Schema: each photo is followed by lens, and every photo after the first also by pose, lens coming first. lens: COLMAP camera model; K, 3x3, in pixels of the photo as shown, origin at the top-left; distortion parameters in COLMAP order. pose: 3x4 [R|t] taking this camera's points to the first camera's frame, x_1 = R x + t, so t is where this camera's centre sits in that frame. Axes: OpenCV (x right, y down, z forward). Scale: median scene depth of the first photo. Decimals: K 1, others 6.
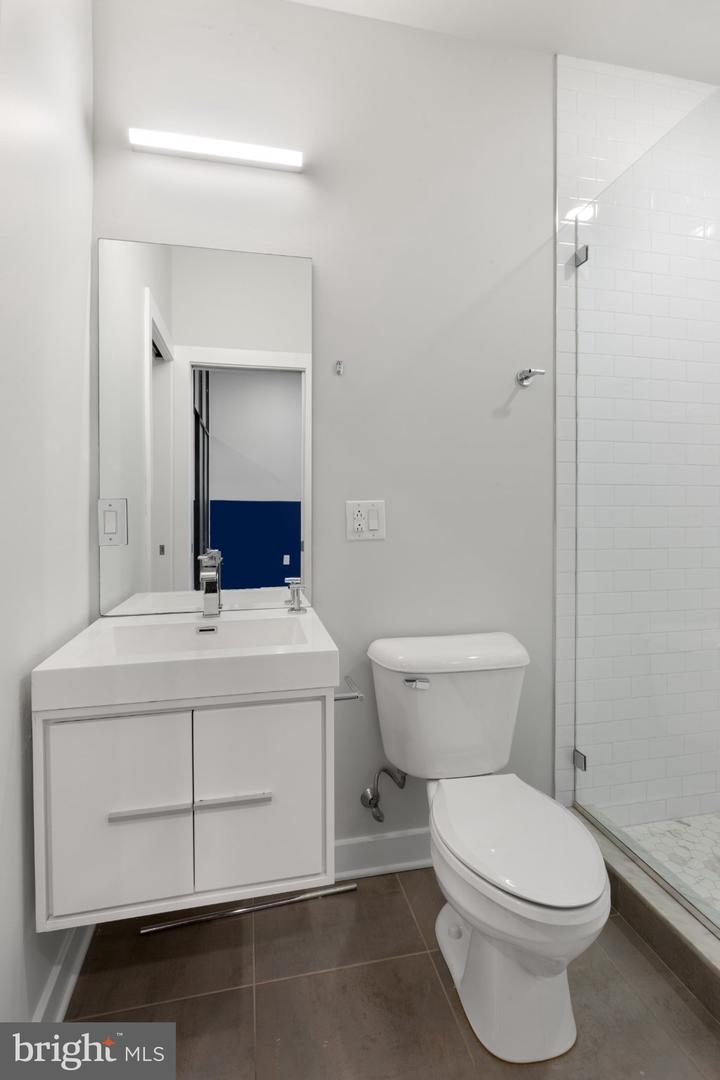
lens RADIAL K [[494.1, 0, 357.0], [0, 494.1, 513.8], [0, 0, 1]] dist [-0.002143, -0.000930]
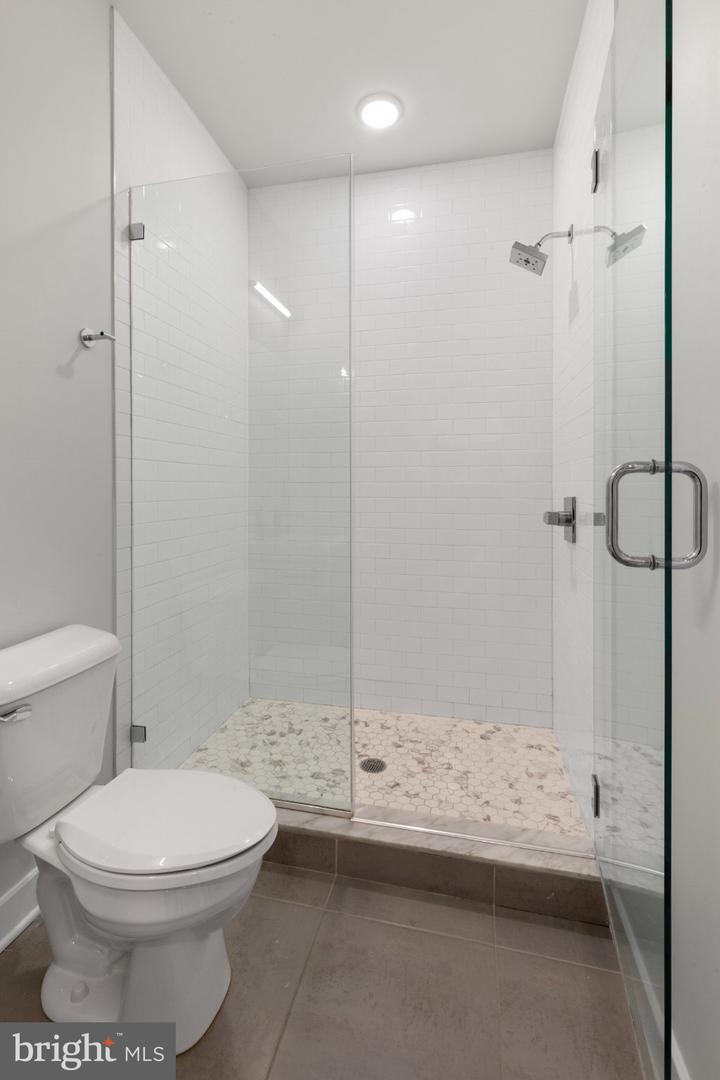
lens RADIAL K [[502.0, 0, 343.3], [0, 502.0, 487.3], [0, 0, 1]] dist [-0.003917, -0.000241]
pose [[0.434466, -0.003493, 0.900682, -0.287145], [0.006033, 0.999981, 0.000968, -0.000261], [-0.900668, 0.005014, 0.434479, 0.181065]]
